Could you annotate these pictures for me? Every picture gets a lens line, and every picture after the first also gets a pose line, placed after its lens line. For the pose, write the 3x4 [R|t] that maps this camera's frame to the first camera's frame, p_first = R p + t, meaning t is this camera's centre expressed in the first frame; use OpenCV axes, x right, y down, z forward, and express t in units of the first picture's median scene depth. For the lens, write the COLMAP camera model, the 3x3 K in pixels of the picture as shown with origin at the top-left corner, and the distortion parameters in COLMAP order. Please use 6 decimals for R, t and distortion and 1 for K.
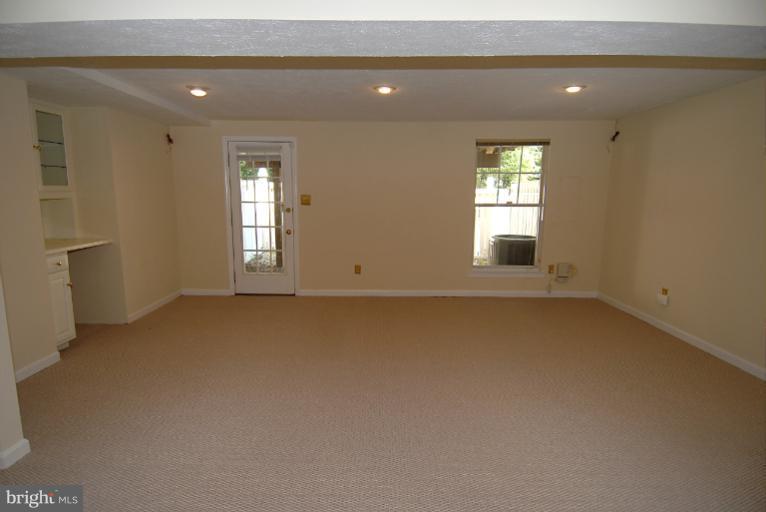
lens RADIAL K [[411.5, 0, 382.4], [0, 411.5, 262.6], [0, 0, 1]] dist [0.002008, -0.000407]
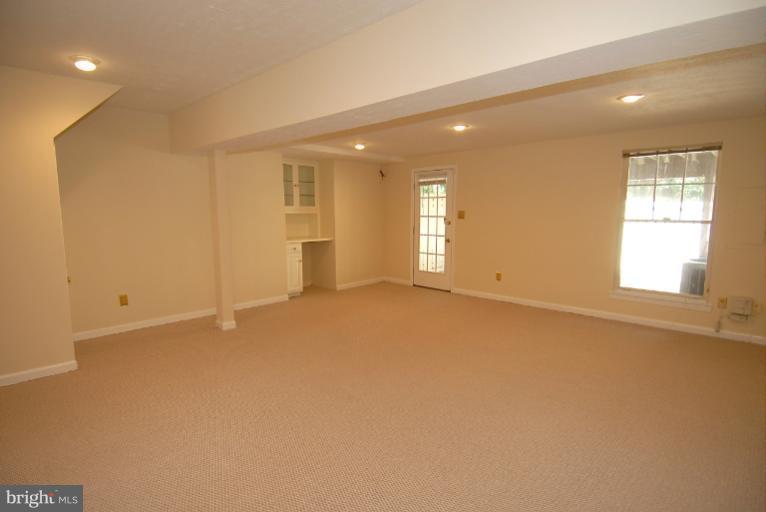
lens RADIAL K [[397.2, 0, 381.6], [0, 397.2, 259.9], [0, 0, 1]] dist [0.053509, -0.059433]
pose [[0.728173, 0.081695, -0.680507, 0.456817], [-0.109238, 0.994013, 0.002441, 0.004084], [0.676632, 0.072560, 0.732737, -0.021013]]
